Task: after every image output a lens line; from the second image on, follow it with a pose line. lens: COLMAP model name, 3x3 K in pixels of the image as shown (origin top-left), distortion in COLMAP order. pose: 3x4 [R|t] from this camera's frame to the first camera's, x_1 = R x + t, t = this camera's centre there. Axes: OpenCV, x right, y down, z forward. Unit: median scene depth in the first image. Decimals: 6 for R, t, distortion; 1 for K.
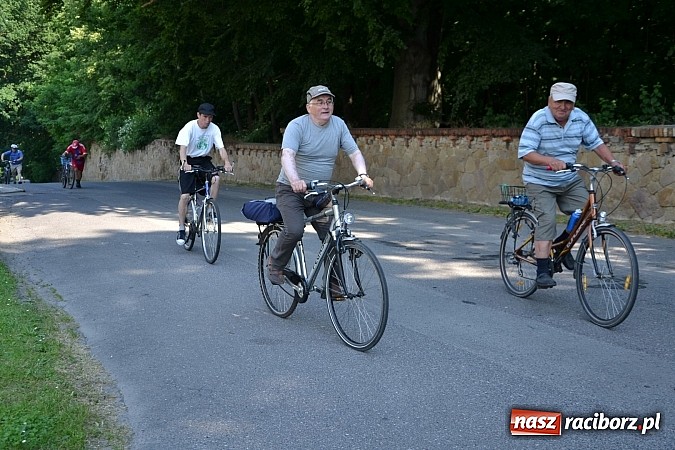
lens RADIAL K [[764.8, 0, 337.5], [0, 764.8, 225.0], [0, 0, 1]] dist [-0.010367, 0.235914]
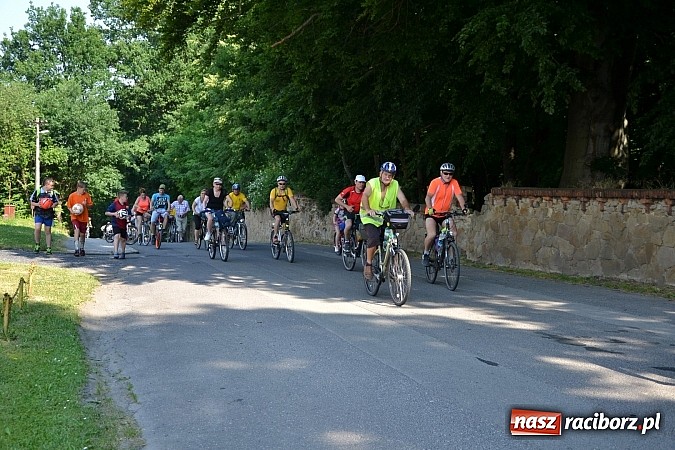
lens RADIAL K [[787.0, 0, 341.6], [0, 787.0, 226.0], [0, 0, 1]] dist [0.013494, 0.247413]
pose [[0.981362, 0.023910, -0.190673, -0.000100], [-0.037347, 0.997041, -0.067191, -0.021346], [0.188502, 0.073060, 0.979351, 0.137615]]
